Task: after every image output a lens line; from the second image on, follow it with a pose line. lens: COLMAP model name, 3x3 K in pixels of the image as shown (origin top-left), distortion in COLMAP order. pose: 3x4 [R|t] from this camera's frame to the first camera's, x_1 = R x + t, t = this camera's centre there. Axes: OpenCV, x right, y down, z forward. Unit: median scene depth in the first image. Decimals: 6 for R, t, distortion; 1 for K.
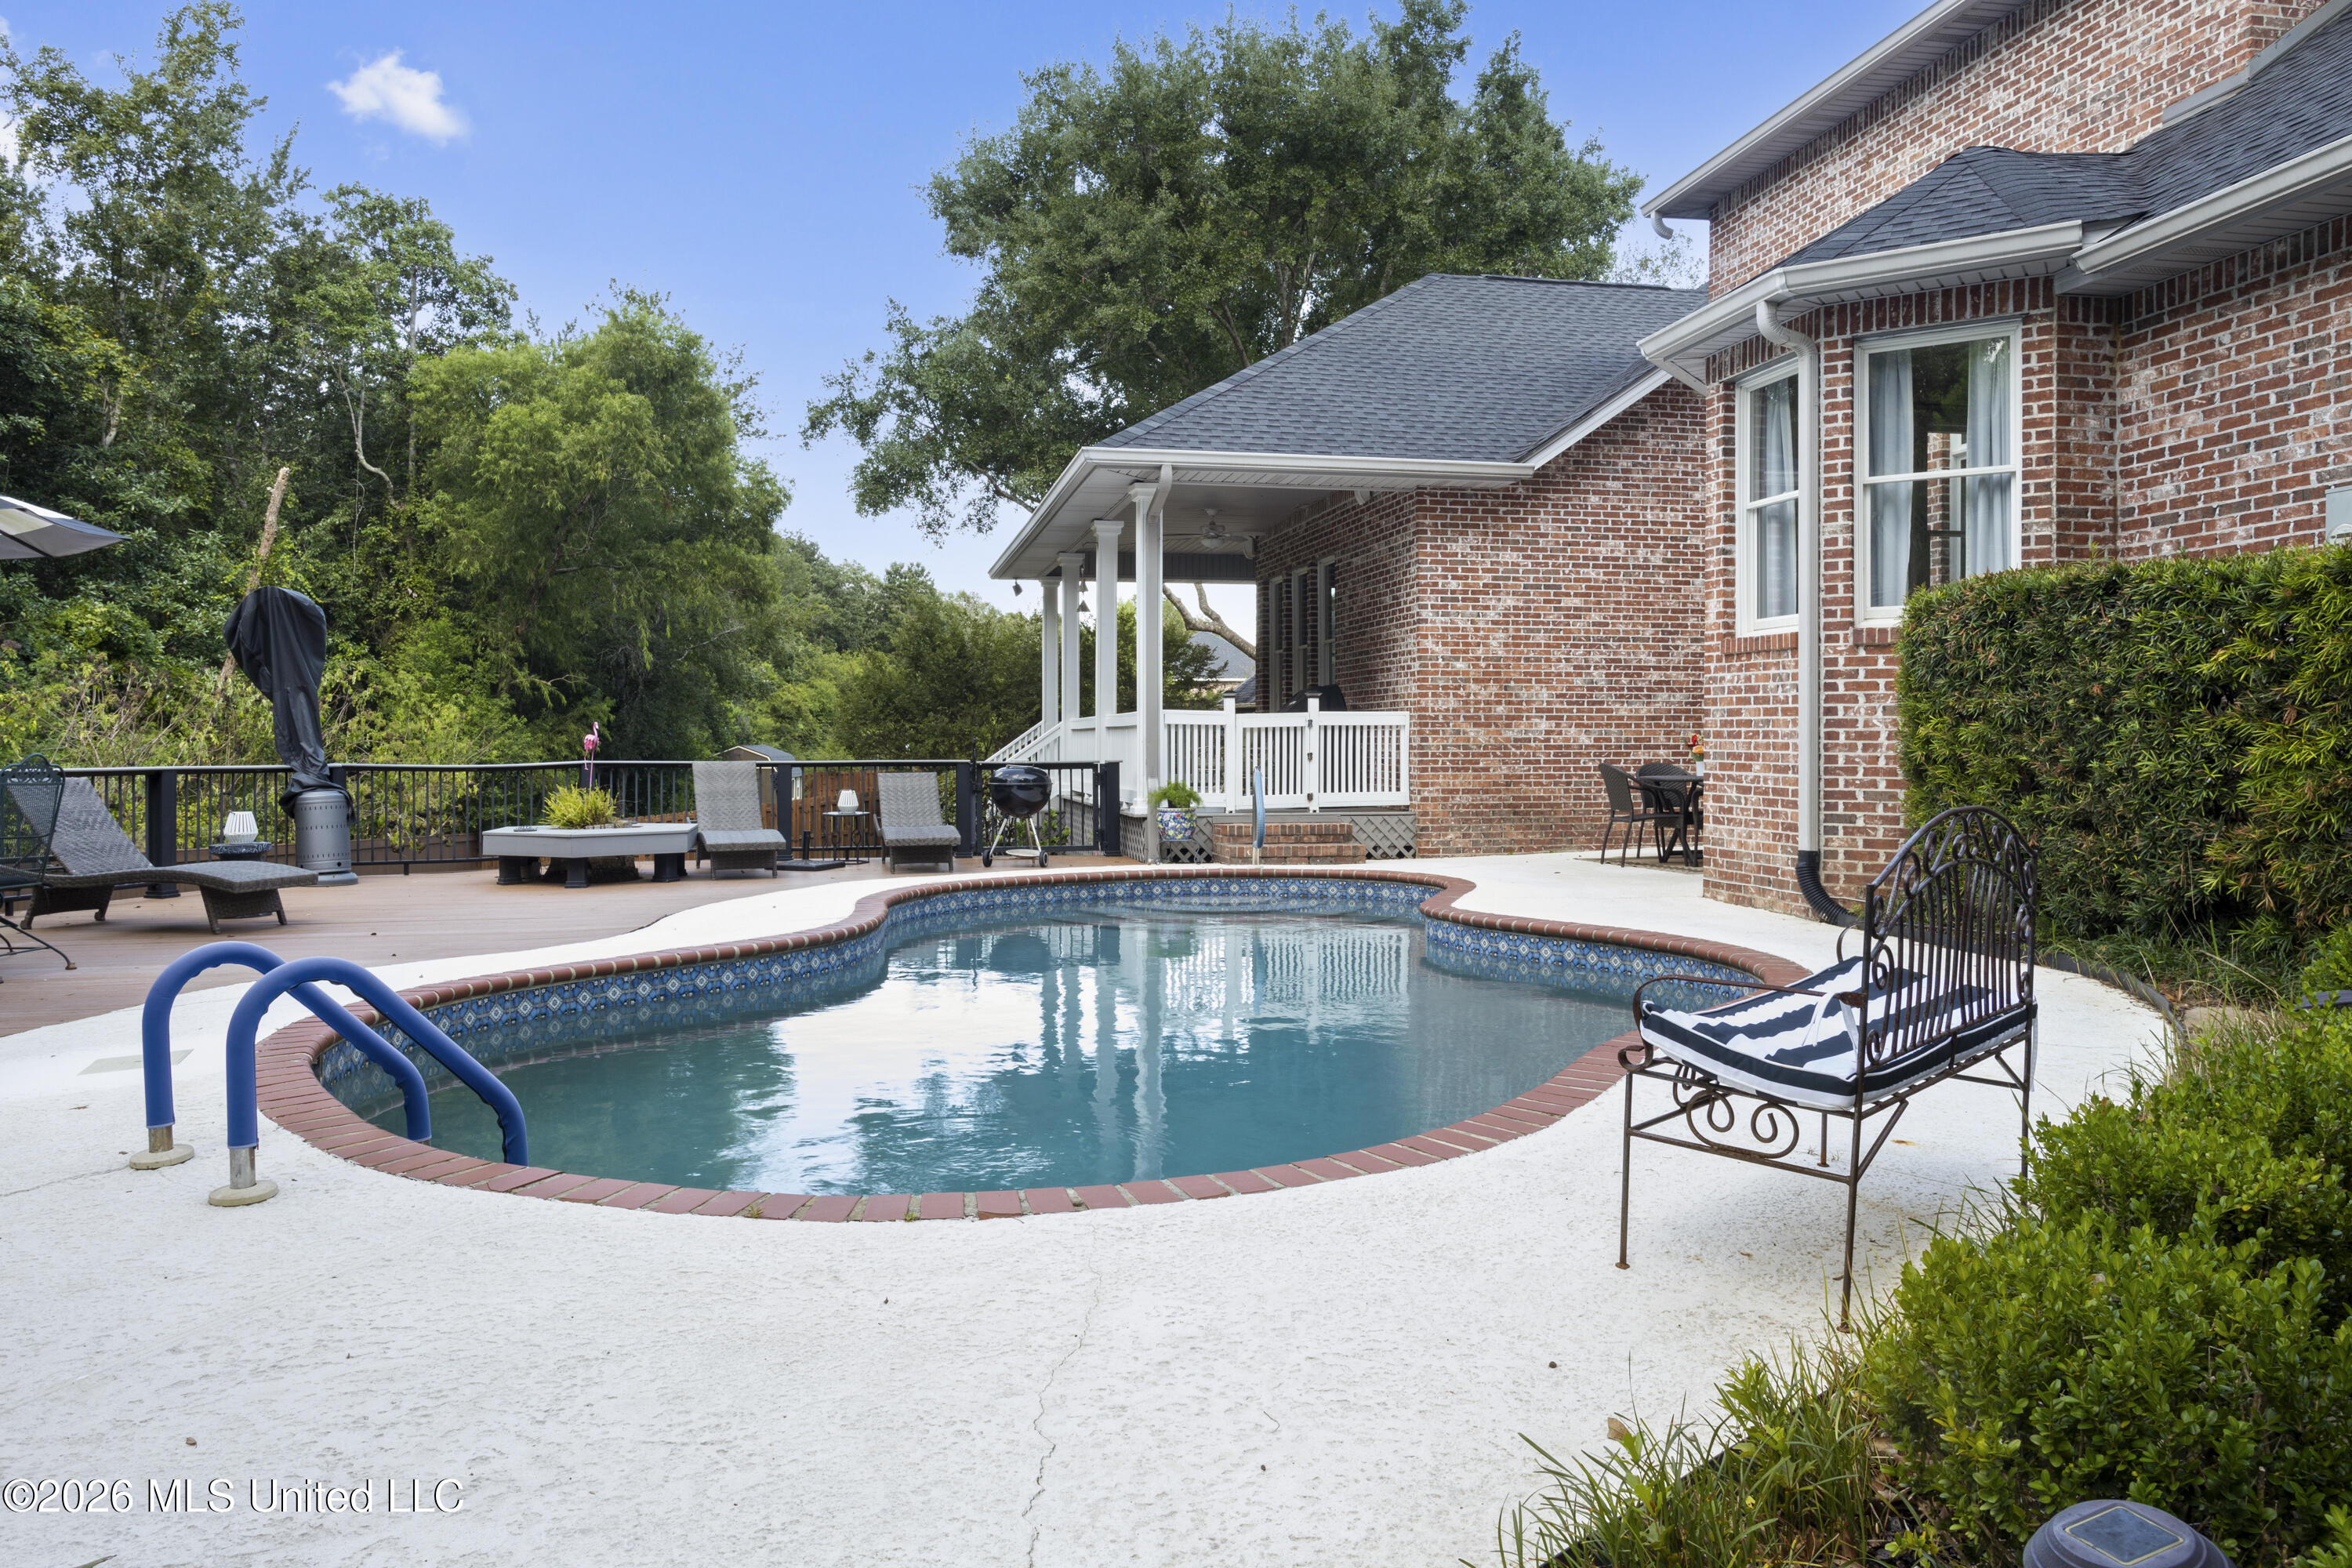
lens RADIAL K [[1659.6, 0, 1170.7], [0, 1659.6, 785.6], [0, 0, 1]] dist [0.004500, 0.029885]
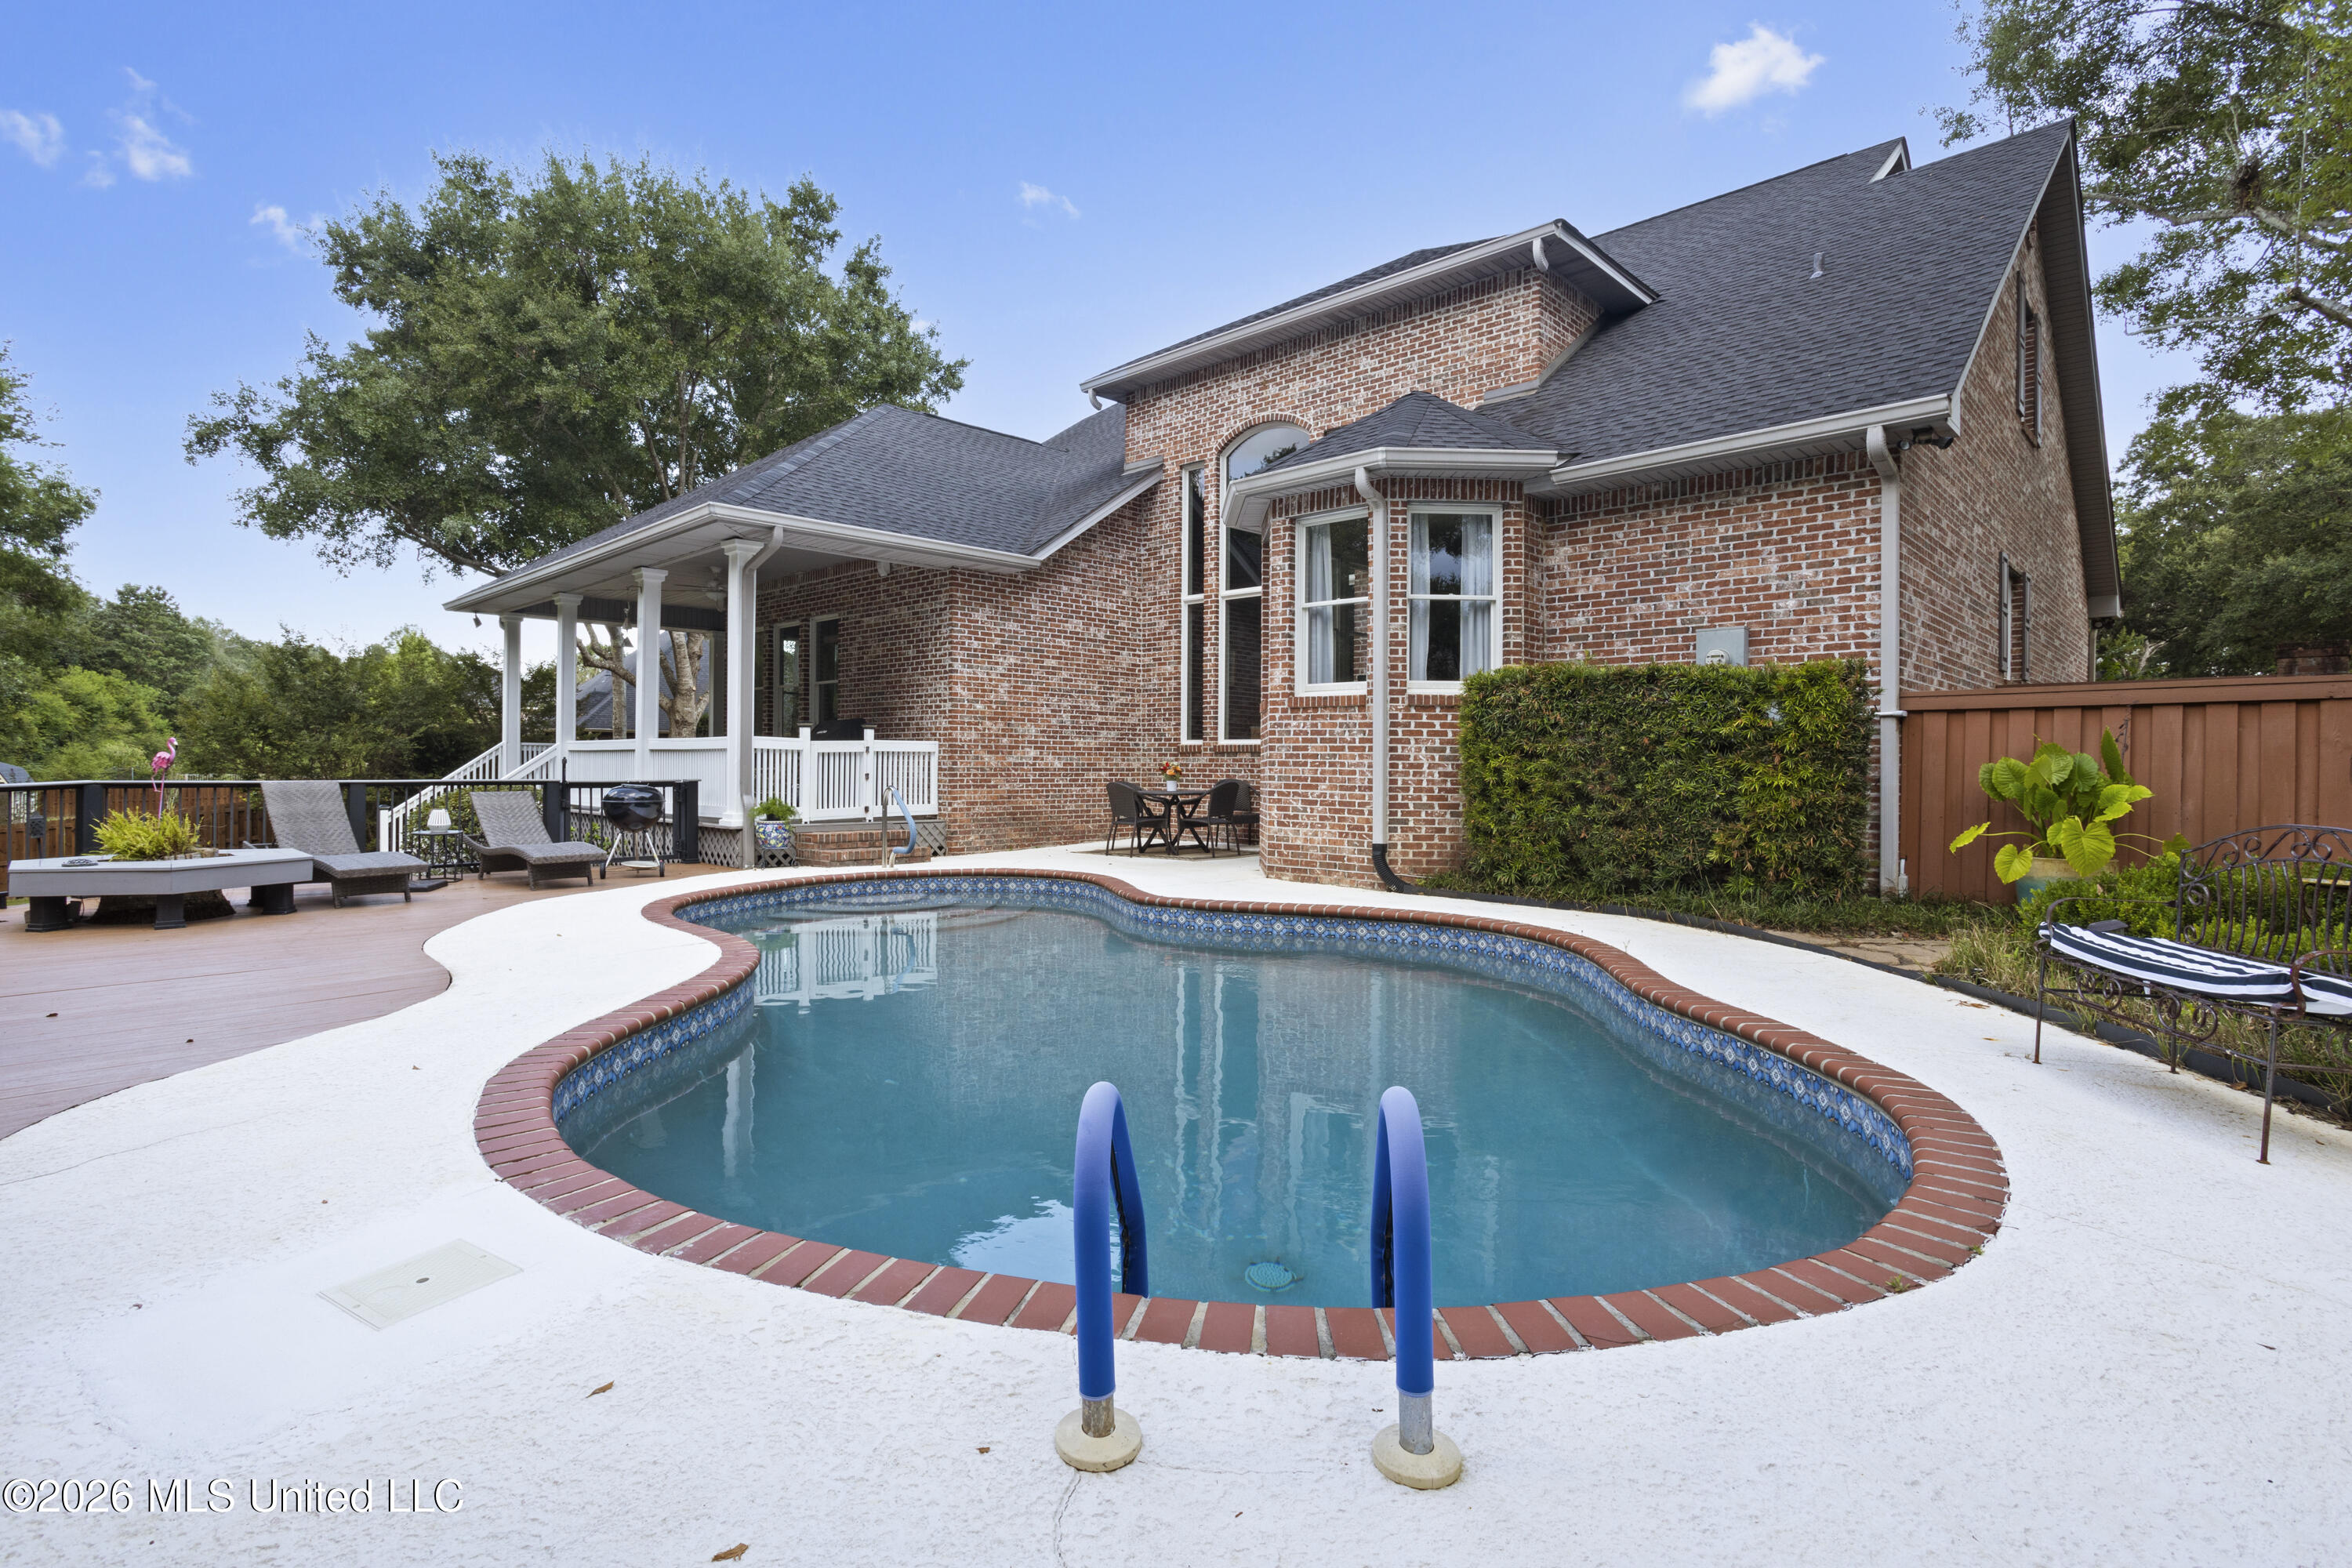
lens RADIAL K [[1160.4, 0, 1177.8], [0, 1160.4, 786.9], [0, 0, 1]] dist [-0.026988, 0.005310]
pose [[0.812670, -0.004367, 0.582708, -0.276647], [0.006599, 0.999977, -0.001709, -0.007983], [-0.582687, 0.005234, 0.812680, 0.204405]]
